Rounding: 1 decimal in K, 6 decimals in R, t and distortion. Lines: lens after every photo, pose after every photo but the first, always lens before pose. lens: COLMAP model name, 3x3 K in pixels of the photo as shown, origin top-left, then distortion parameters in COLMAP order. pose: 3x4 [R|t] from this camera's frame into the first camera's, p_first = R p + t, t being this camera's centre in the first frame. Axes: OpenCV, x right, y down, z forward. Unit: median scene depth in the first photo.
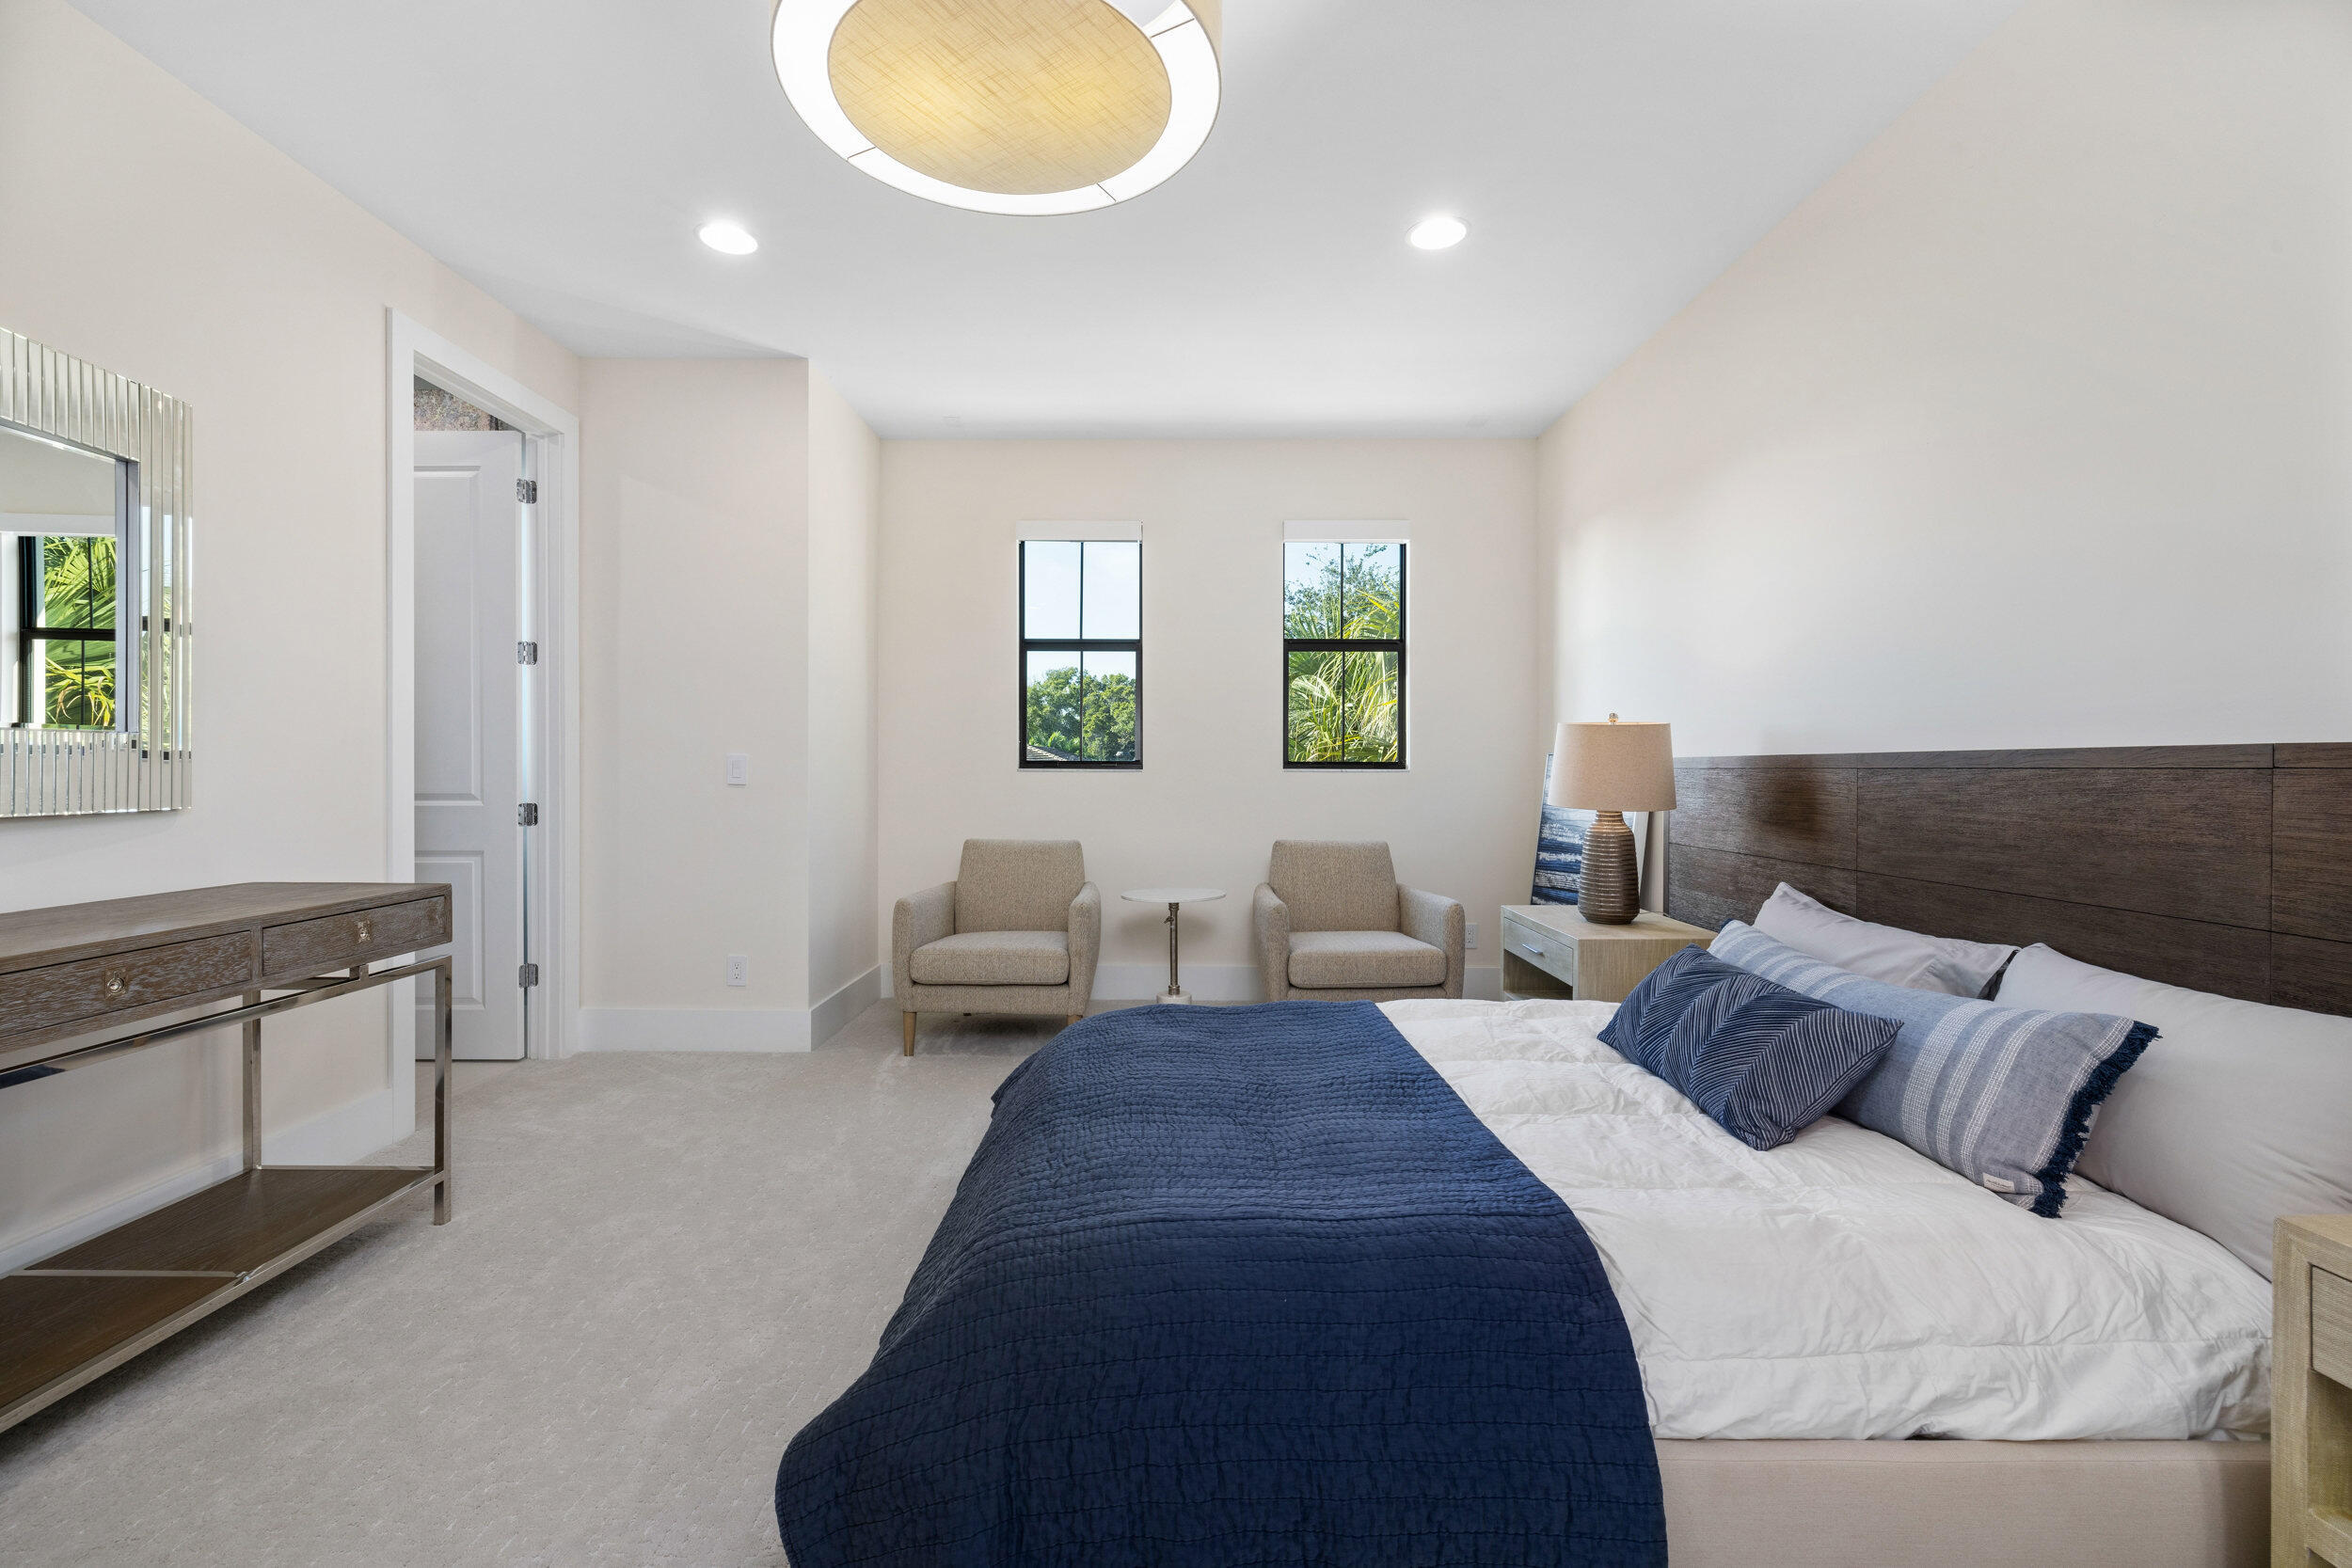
lens RADIAL K [[995.3, 0, 1170.7], [0, 995.3, 776.3], [0, 0, 1]] dist [0.000416, 0.000480]
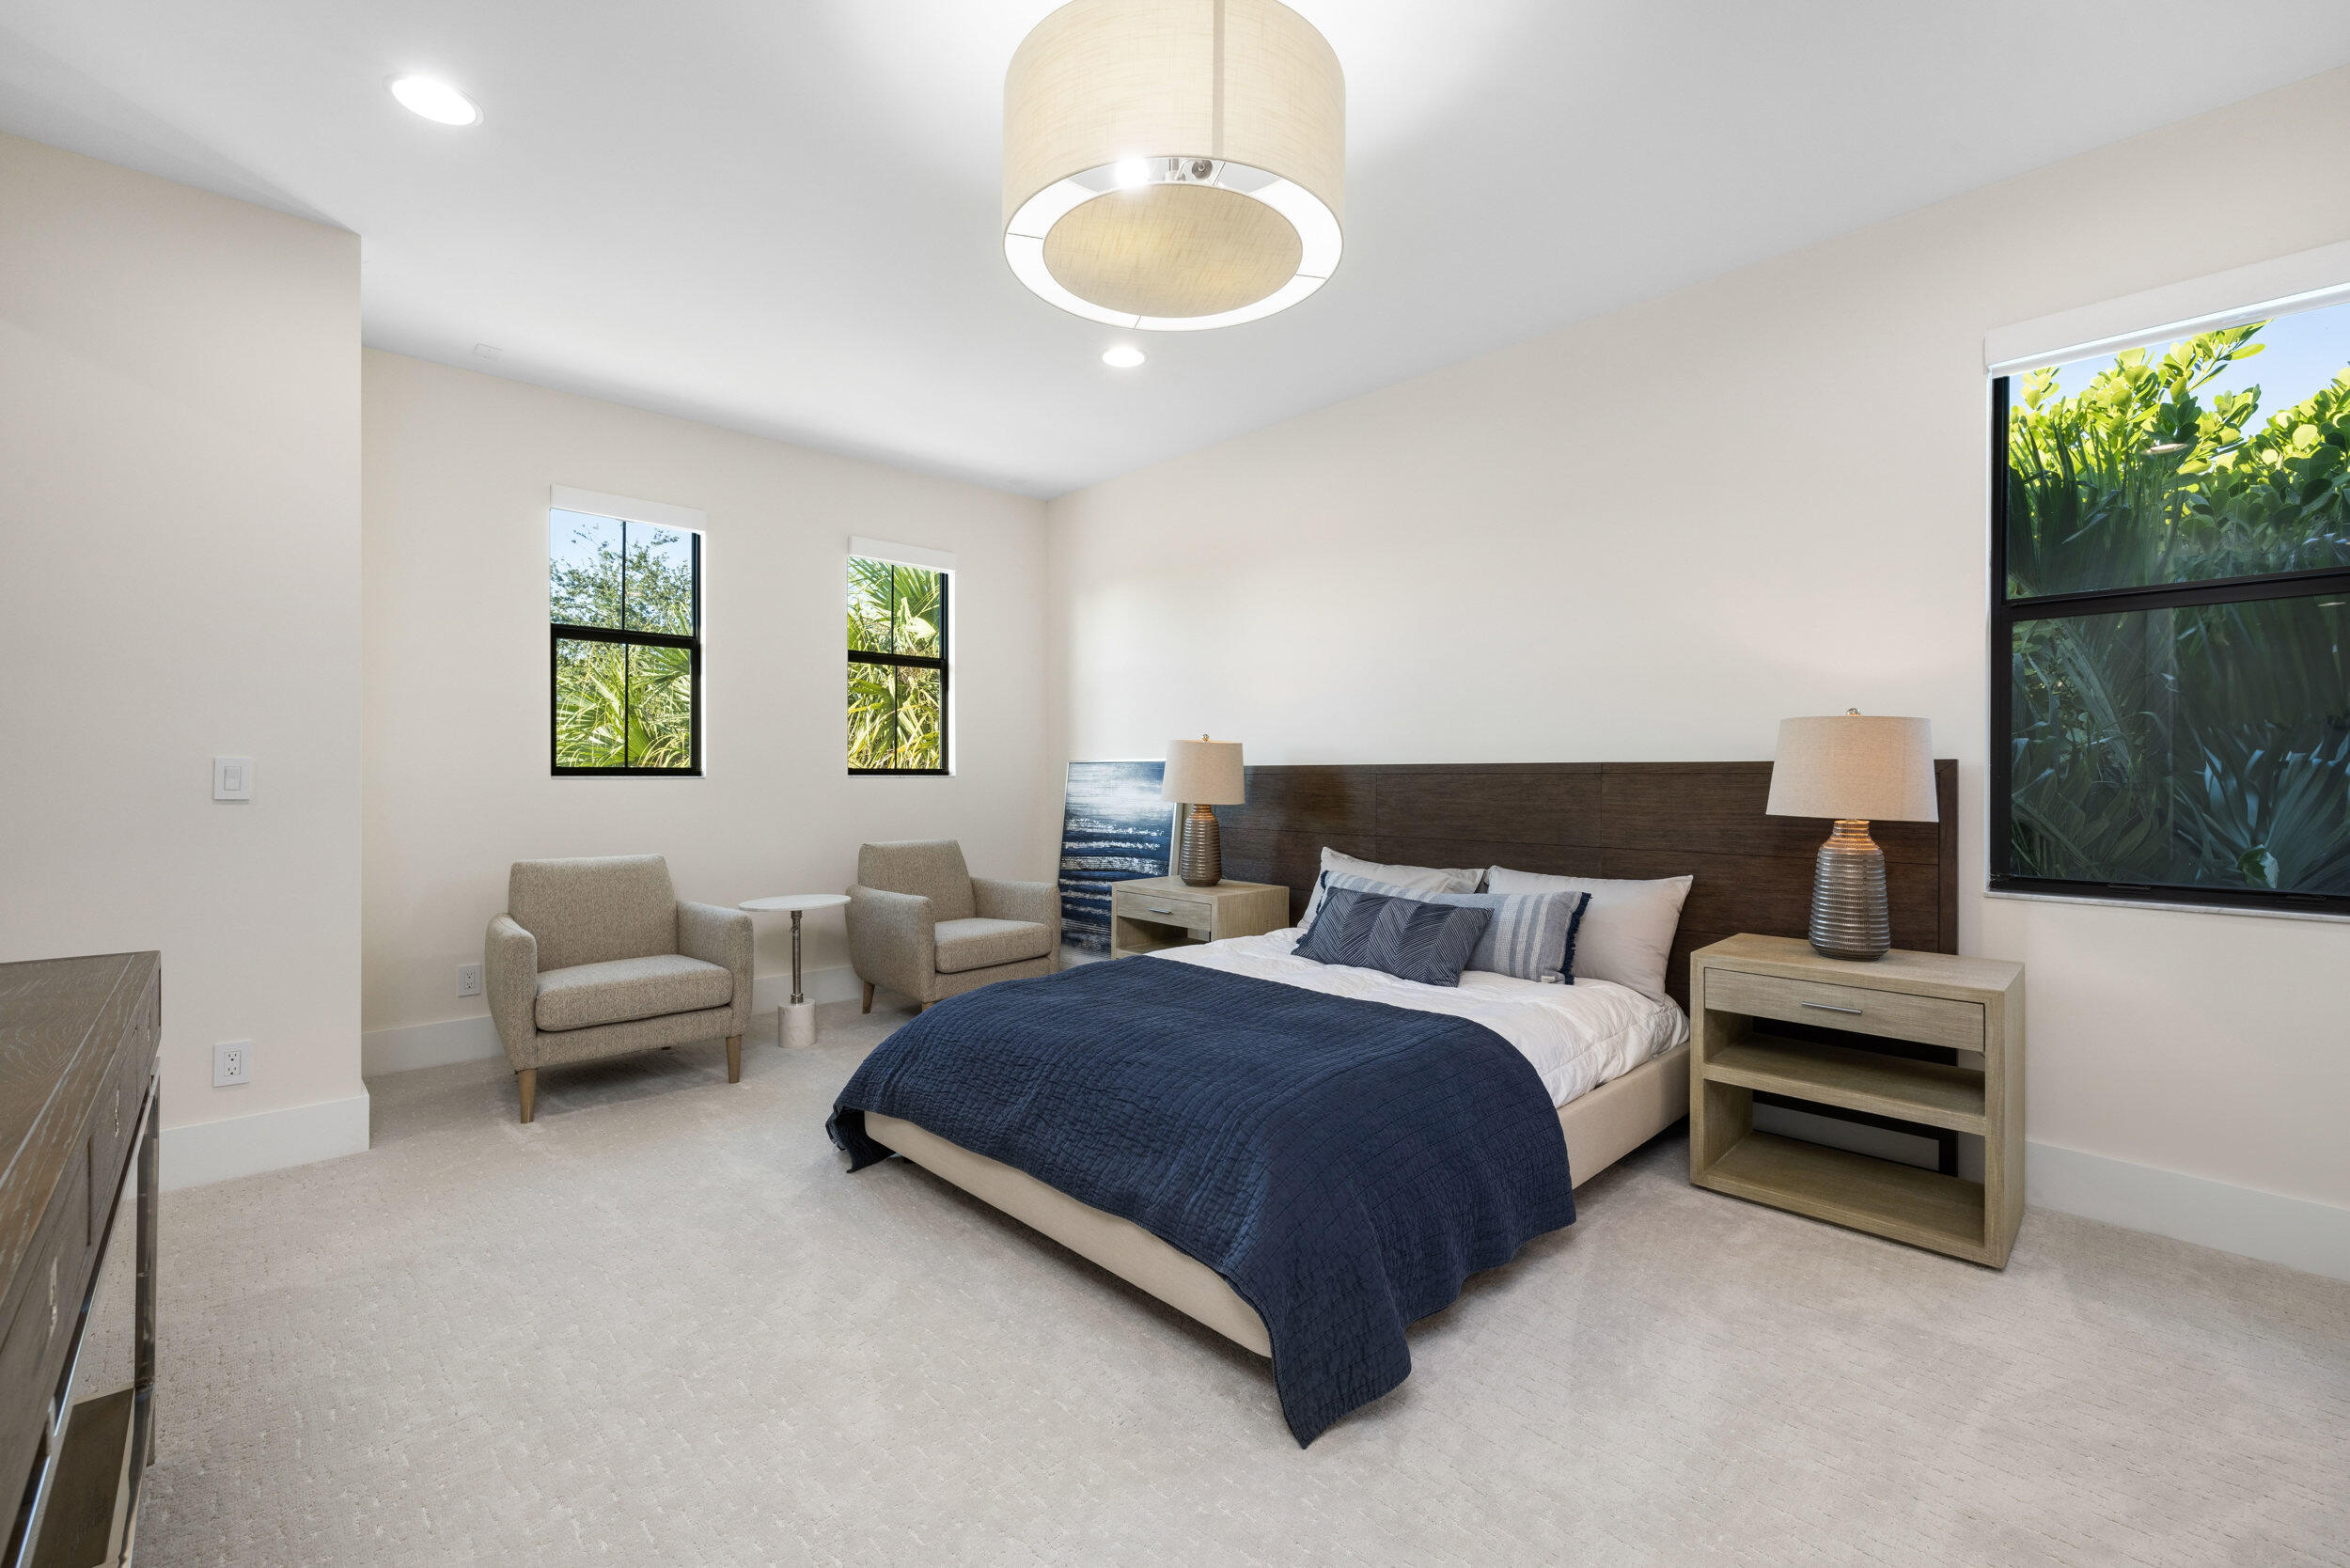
lens RADIAL K [[994.5, 0, 1169.7], [0, 994.5, 776.3], [0, 0, 1]] dist [0.000416, 0.000480]
pose [[0.720683, -0.003855, 0.693254, -0.456377], [0.007621, 0.999968, -0.002363, -0.001558], [-0.693223, 0.006986, 0.720689, 0.030182]]
